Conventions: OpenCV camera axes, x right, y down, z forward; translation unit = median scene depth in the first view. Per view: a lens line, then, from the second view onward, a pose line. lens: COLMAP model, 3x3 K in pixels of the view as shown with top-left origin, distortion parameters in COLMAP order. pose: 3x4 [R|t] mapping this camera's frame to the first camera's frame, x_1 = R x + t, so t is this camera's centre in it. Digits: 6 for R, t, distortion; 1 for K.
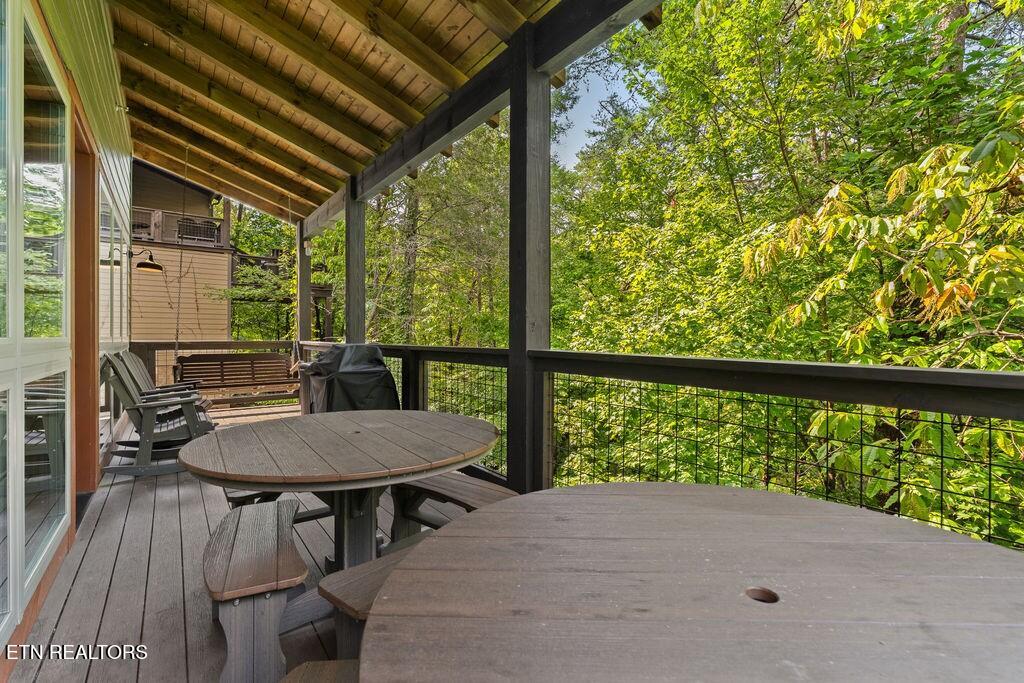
lens RADIAL K [[466.6, 0, 512.6], [0, 466.6, 338.4], [0, 0, 1]] dist [0.003271, 0.000358]
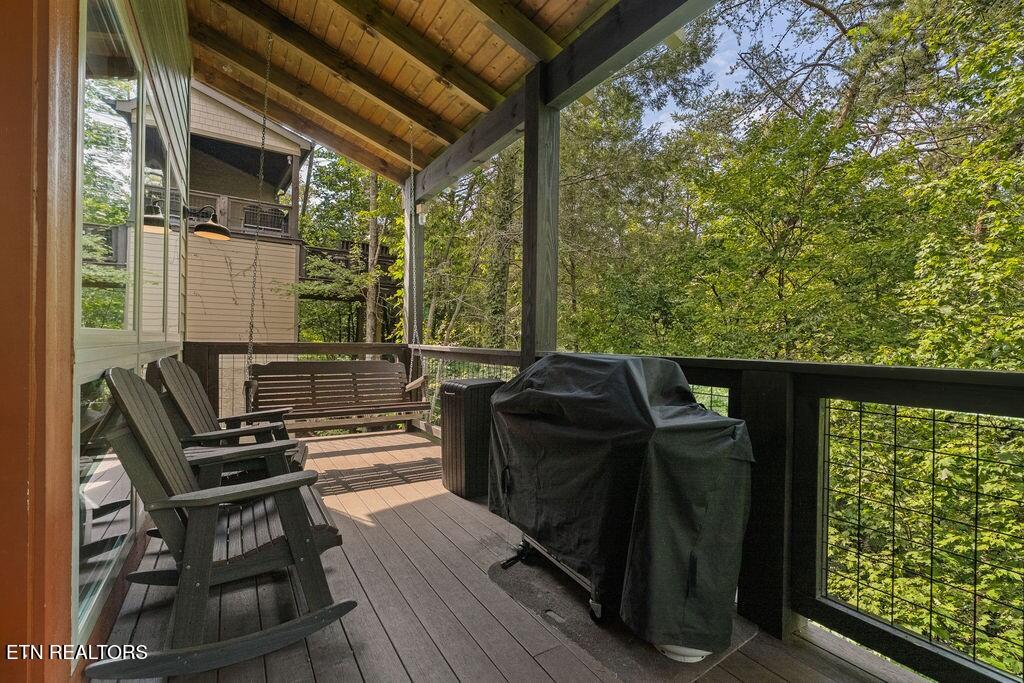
lens RADIAL K [[466.6, 0, 512.5], [0, 466.6, 342.3], [0, 0, 1]] dist [0.003271, 0.000358]
pose [[0.995755, 0.017102, -0.090441, -0.133112], [-0.017344, 0.999848, -0.001896, 0.000813], [0.090395, 0.003457, 0.995900, 0.173617]]
